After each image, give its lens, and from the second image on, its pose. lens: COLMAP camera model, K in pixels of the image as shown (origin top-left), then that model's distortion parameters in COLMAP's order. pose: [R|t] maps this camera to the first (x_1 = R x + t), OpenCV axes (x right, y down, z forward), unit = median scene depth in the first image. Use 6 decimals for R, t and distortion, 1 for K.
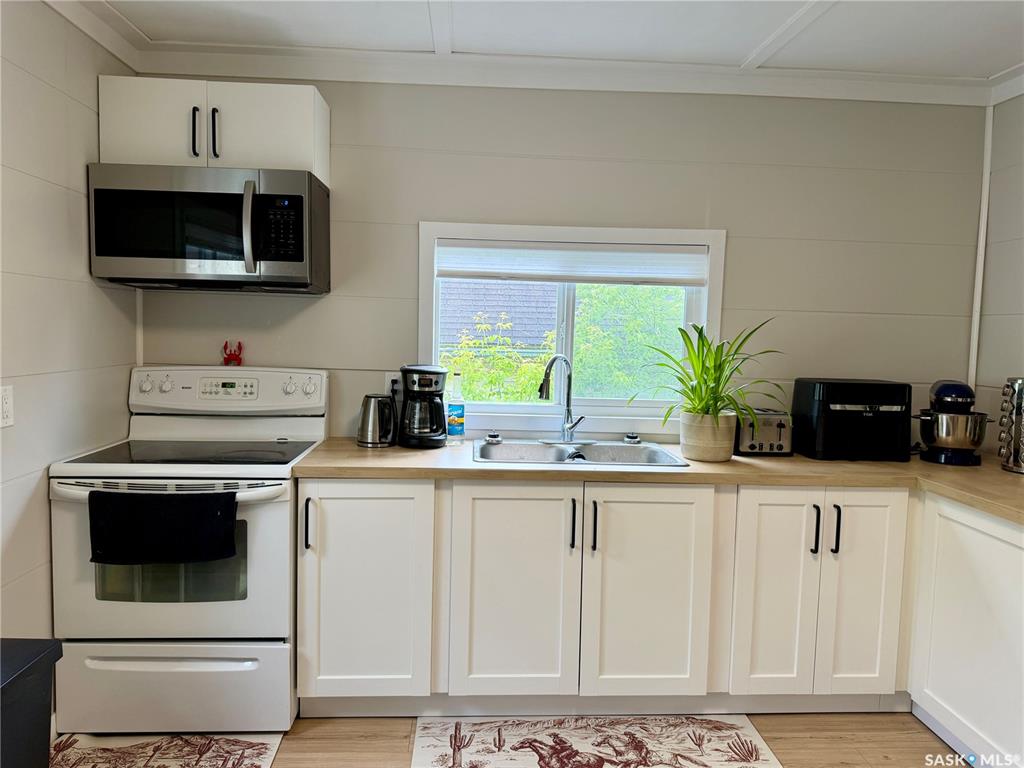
lens RADIAL K [[723.6, 0, 511.6], [0, 723.6, 385.0], [0, 0, 1]] dist [0.058793, -0.079234]
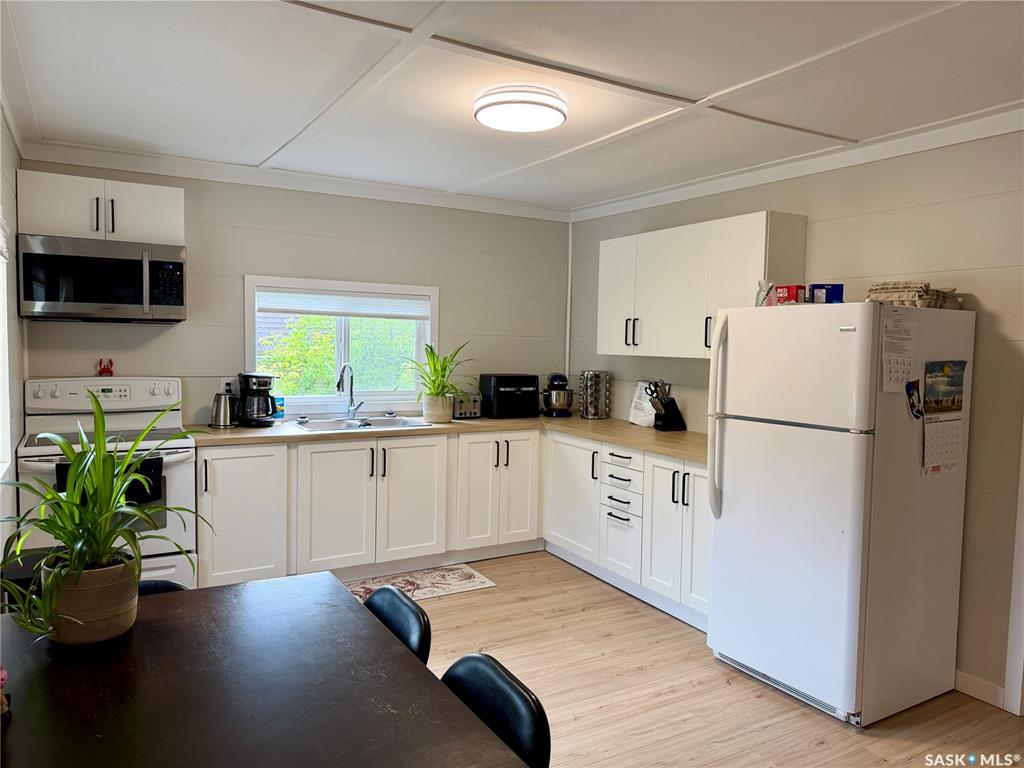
lens RADIAL K [[723.6, 0, 519.7], [0, 723.6, 382.8], [0, 0, 1]] dist [0.058793, -0.079234]
pose [[0.885432, -0.033624, 0.463551, -0.363950], [0.035567, 0.999357, 0.004552, 0.007426], [-0.463406, 0.012457, 0.886058, -0.634387]]
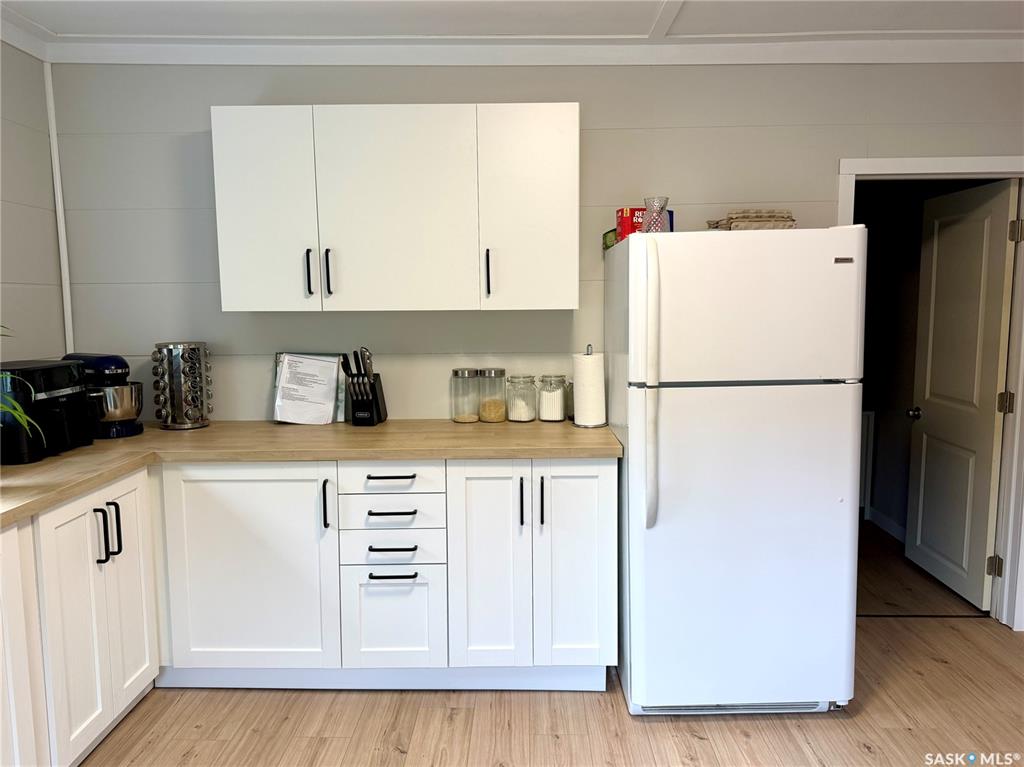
lens RADIAL K [[775.5, 0, 520.0], [0, 775.5, 383.4], [0, 0, 1]] dist [0.025747, -0.025231]
pose [[0.058751, -0.131287, 0.989602, -0.422195], [0.085396, 0.988342, 0.126050, -0.052337], [-0.994613, 0.077102, 0.069278, 0.401963]]
